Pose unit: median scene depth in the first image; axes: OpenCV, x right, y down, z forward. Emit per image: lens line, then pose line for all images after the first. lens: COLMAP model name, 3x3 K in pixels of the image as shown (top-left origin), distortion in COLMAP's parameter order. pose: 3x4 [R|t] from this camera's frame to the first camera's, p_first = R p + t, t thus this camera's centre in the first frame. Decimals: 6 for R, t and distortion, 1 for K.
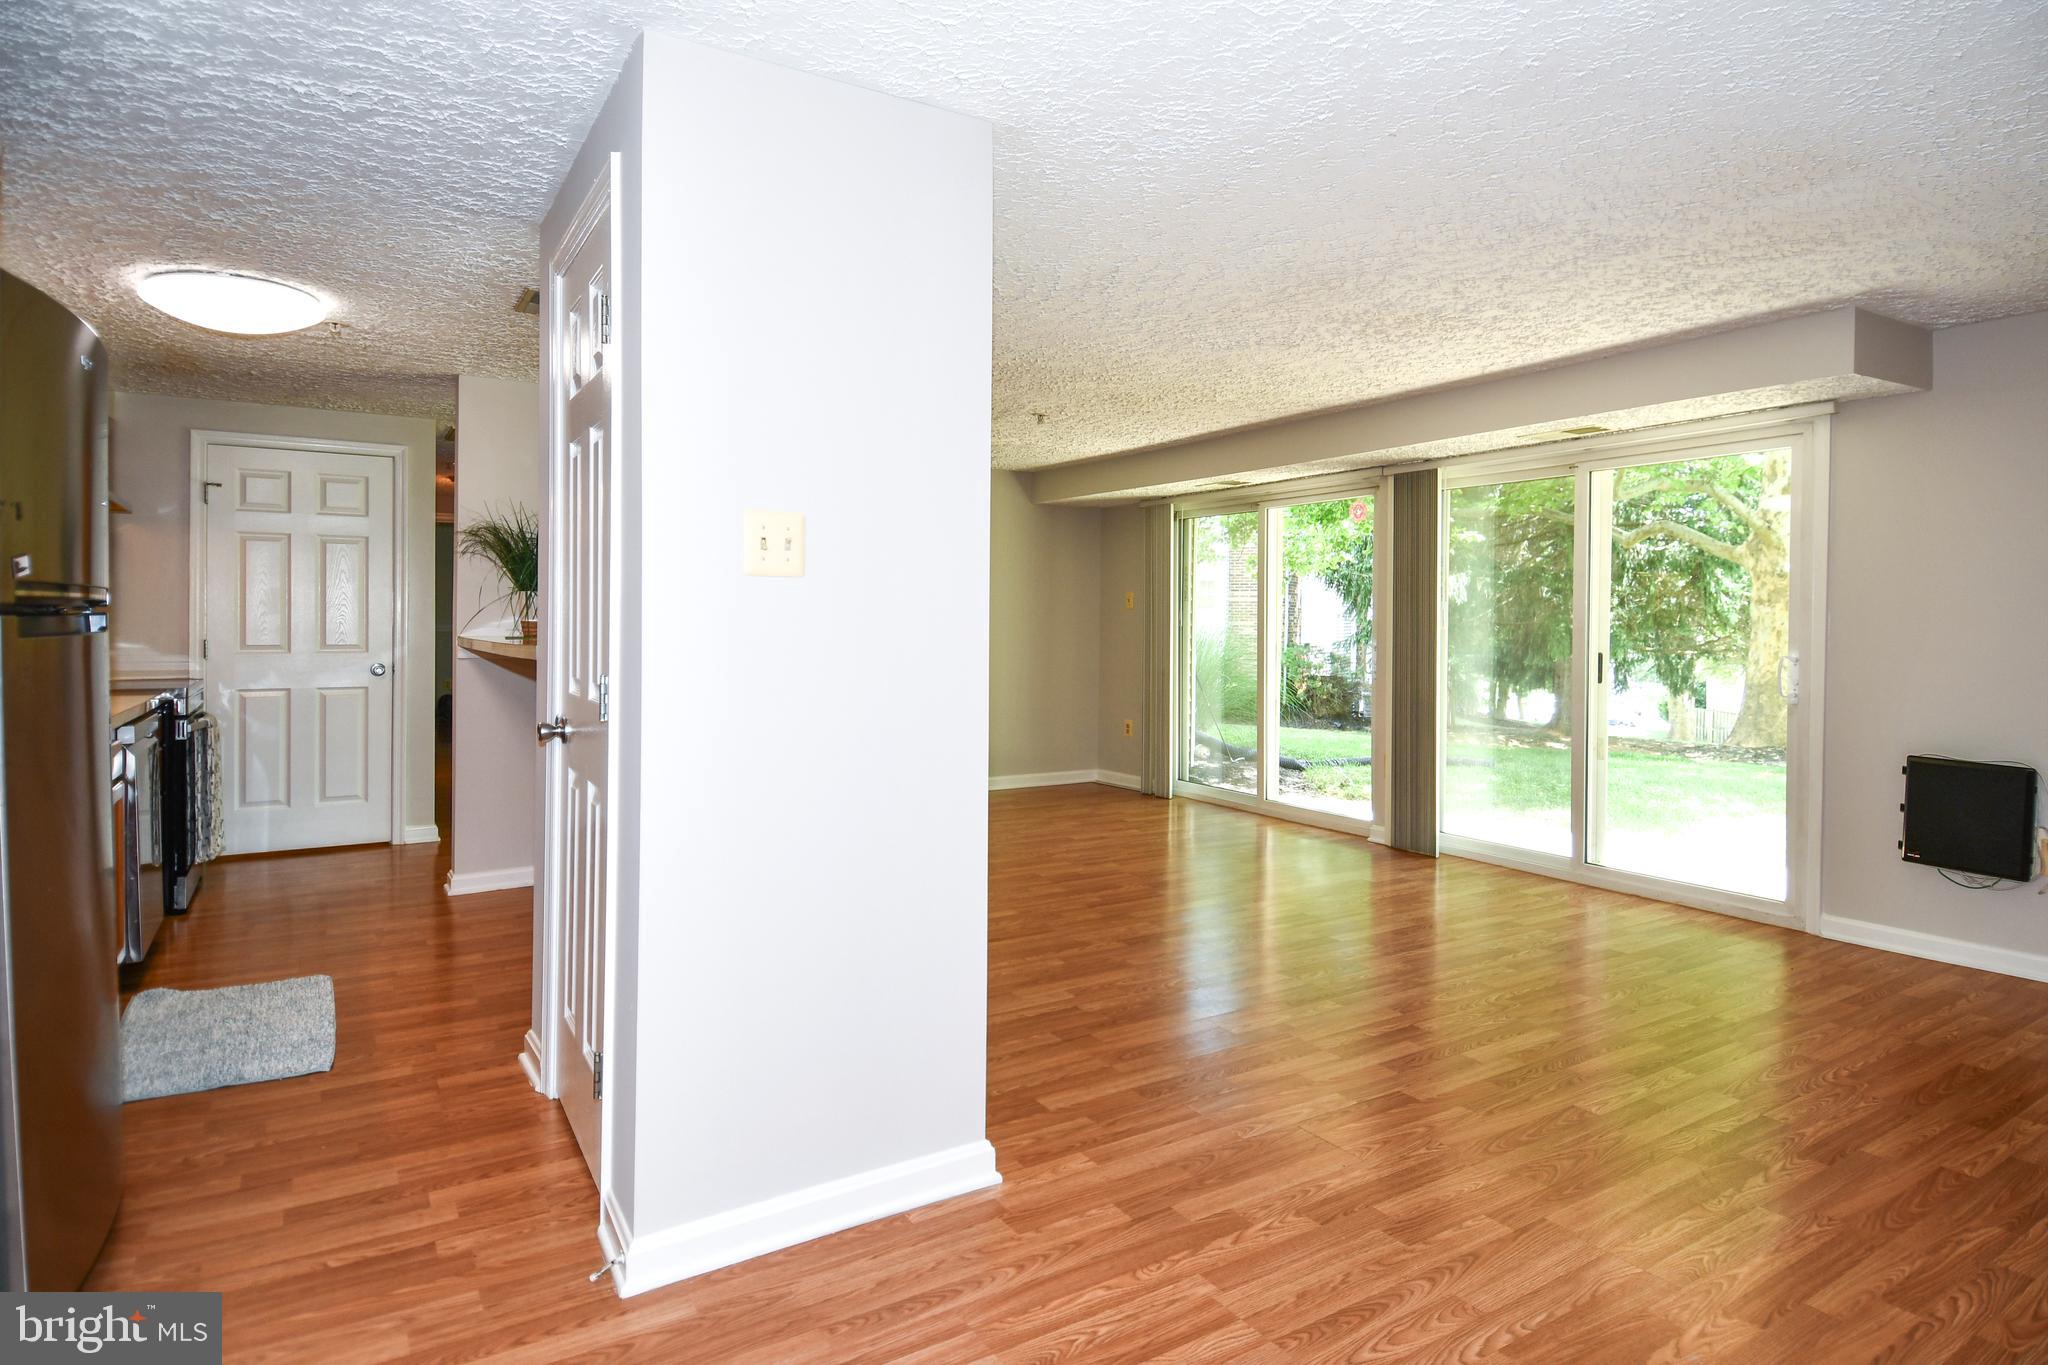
lens RADIAL K [[1106.4, 0, 1030.9], [0, 1106.4, 633.4], [0, 0, 1]] dist [0.021390, -0.040088]
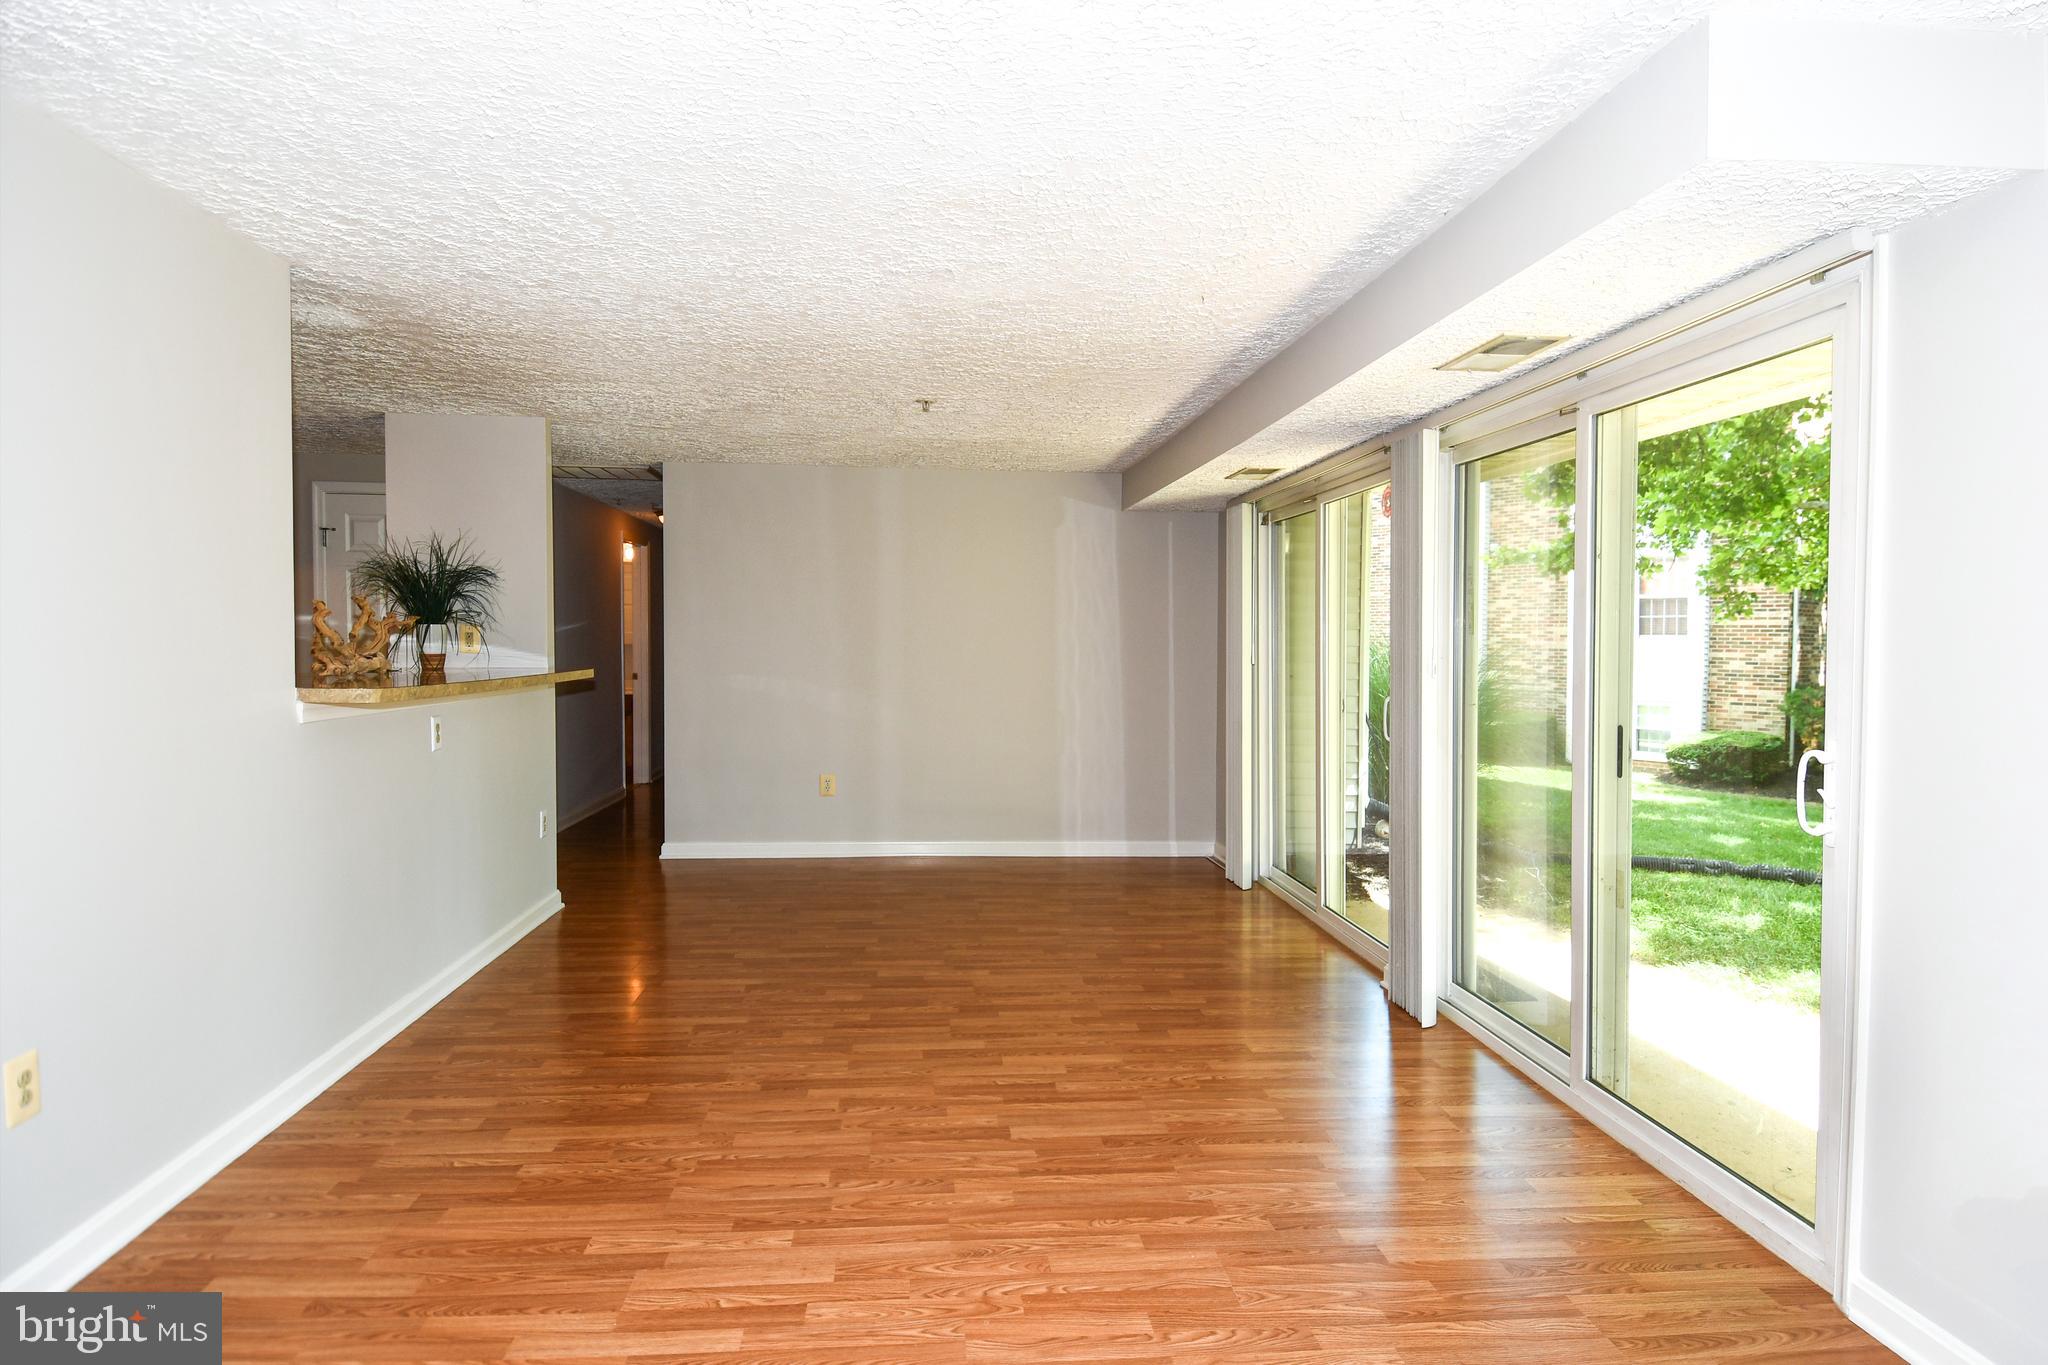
lens RADIAL K [[1184.8, 0, 1024.0], [0, 1184.8, 682.5], [0, 0, 1]] dist [0.070326, -0.094275]
pose [[0.893103, 0.020060, -0.449404, 0.663924], [-0.010525, 0.999664, 0.023705, -0.018506], [0.449729, -0.016441, 0.893014, 0.391035]]
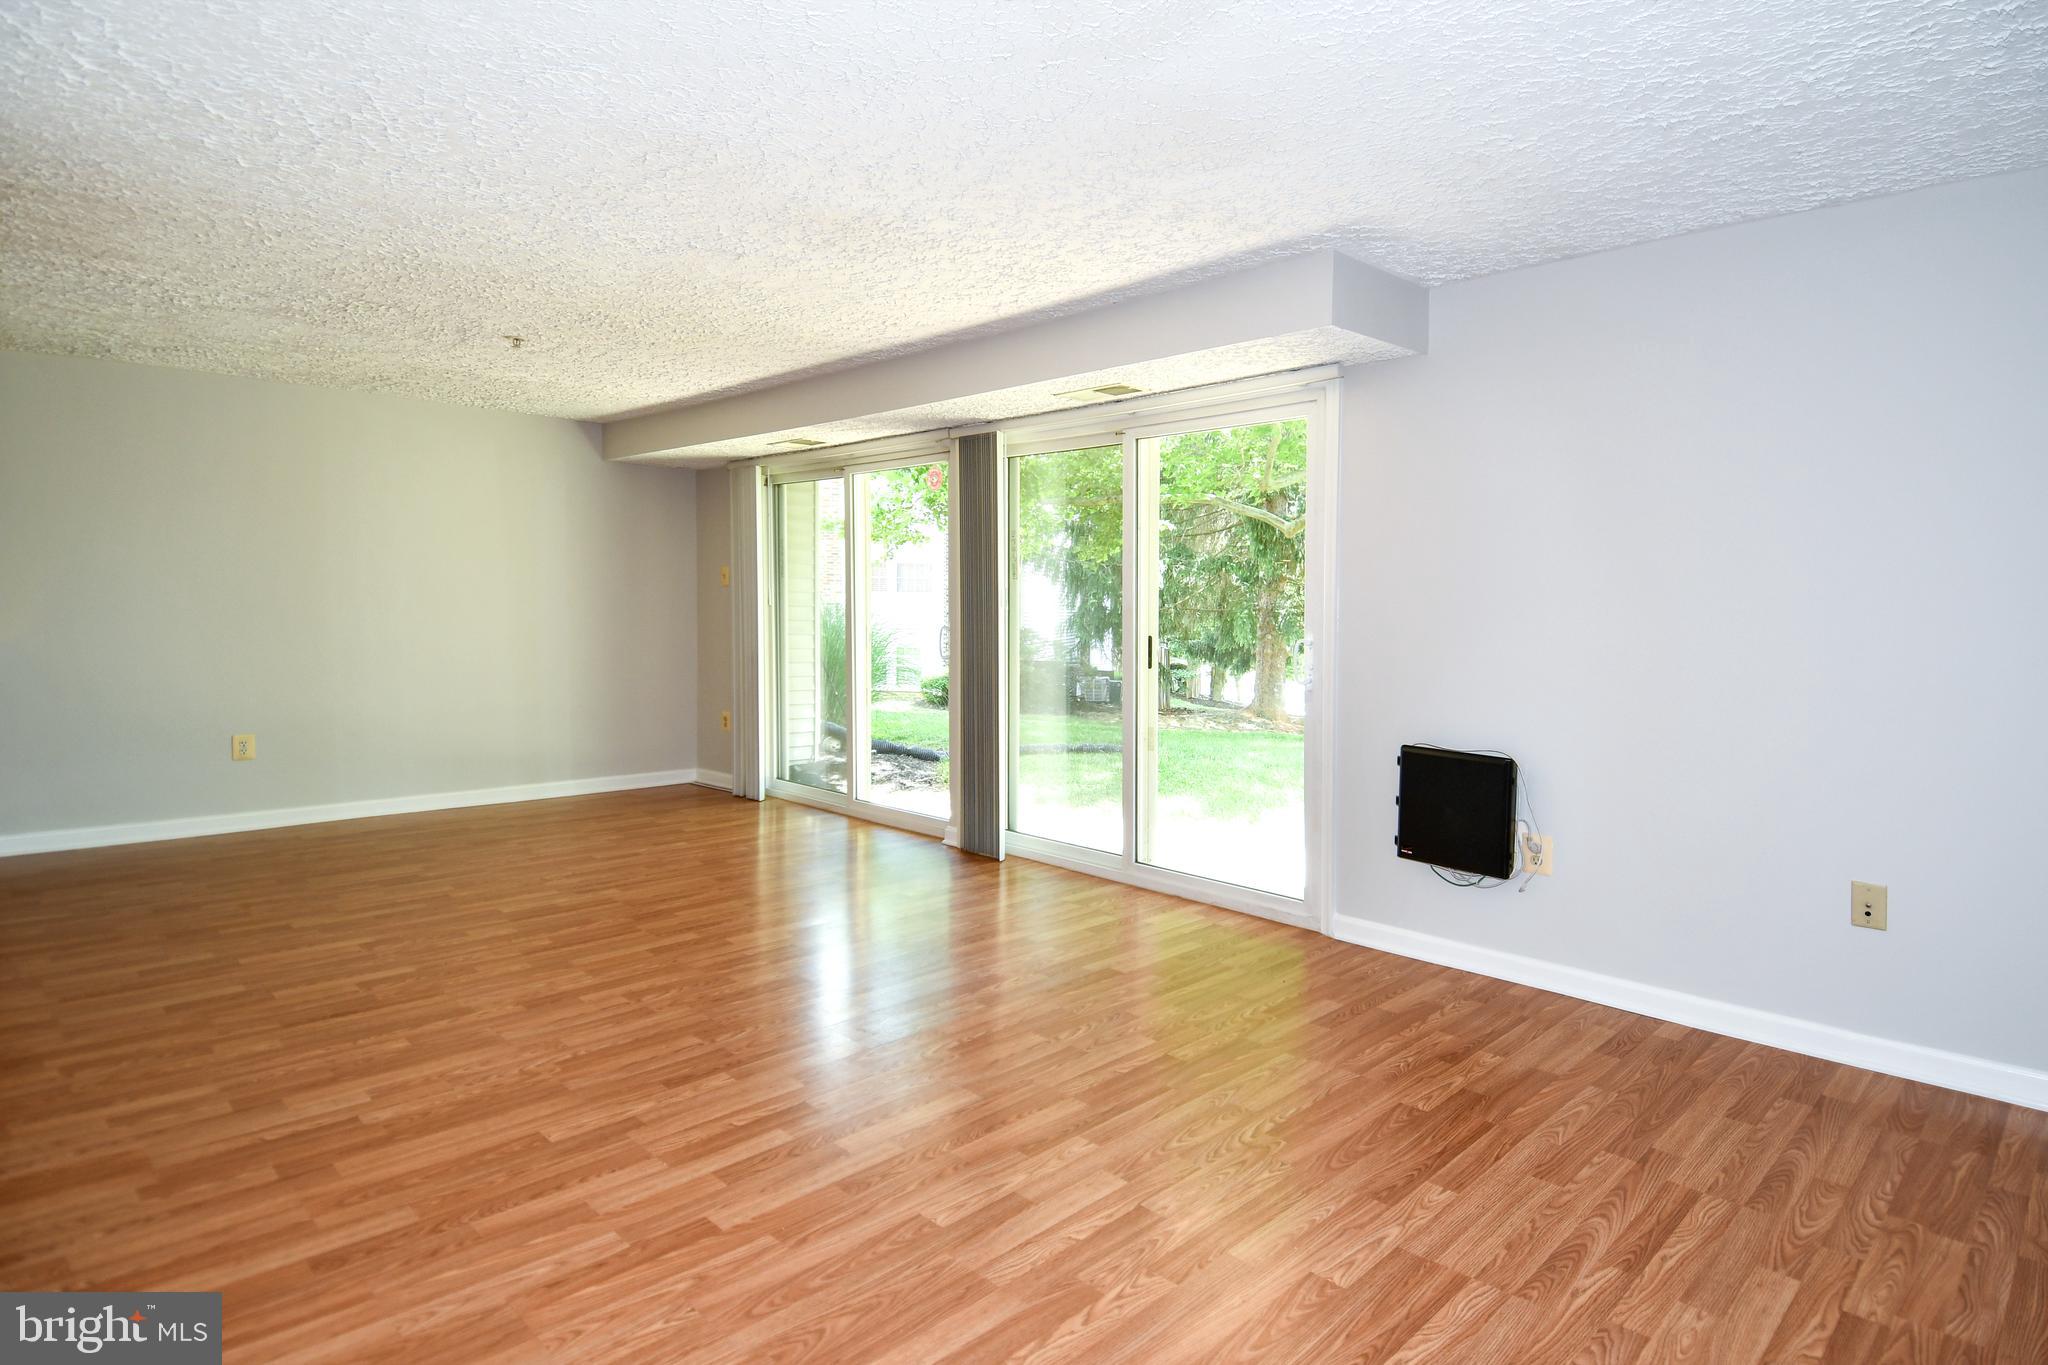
lens RADIAL K [[1088.4, 0, 1092.6], [0, 1088.4, 629.3], [0, 0, 1]] dist [0.043508, -0.046075]
pose [[0.966949, 0.003886, 0.254942, 0.299943], [-0.006306, 0.999942, 0.008674, 0.005791], [-0.254893, -0.009995, 0.966918, 0.167027]]
